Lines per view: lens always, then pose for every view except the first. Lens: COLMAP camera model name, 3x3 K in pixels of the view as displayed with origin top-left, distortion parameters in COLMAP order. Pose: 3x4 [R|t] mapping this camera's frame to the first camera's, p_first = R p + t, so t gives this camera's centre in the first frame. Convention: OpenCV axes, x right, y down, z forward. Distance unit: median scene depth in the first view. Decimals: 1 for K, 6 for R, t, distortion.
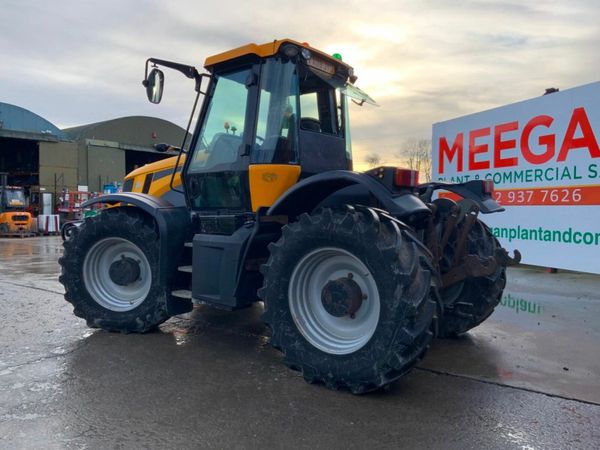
lens RADIAL K [[490.6, 0, 305.8], [0, 490.6, 223.4], [0, 0, 1]] dist [0.068867, -0.132539]
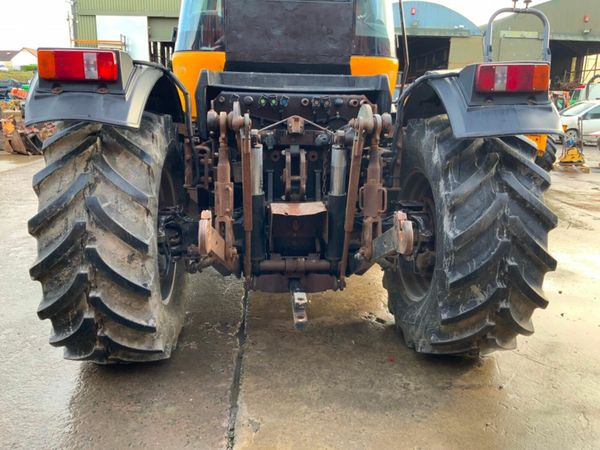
lens RADIAL K [[490.0, 0, 304.0], [0, 490.0, 232.5], [0, 0, 1]] dist [0.068503, -0.135639]
pose [[0.633211, 0.212477, -0.744243, 0.849441], [-0.046624, 0.970305, 0.237349, -0.049438], [0.772574, -0.115592, 0.624314, 0.787922]]
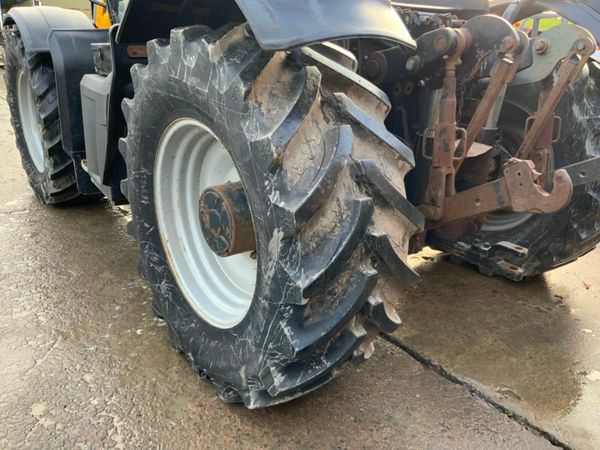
lens RADIAL K [[490.0, 0, 304.0], [0, 490.0, 232.5], [0, 0, 1]] dist [0.068503, -0.135639]
pose [[0.956101, 0.137031, -0.259023, 0.294012], [-0.045925, 0.943075, 0.329394, -0.009593], [0.289415, -0.303038, 0.907968, 0.579037]]
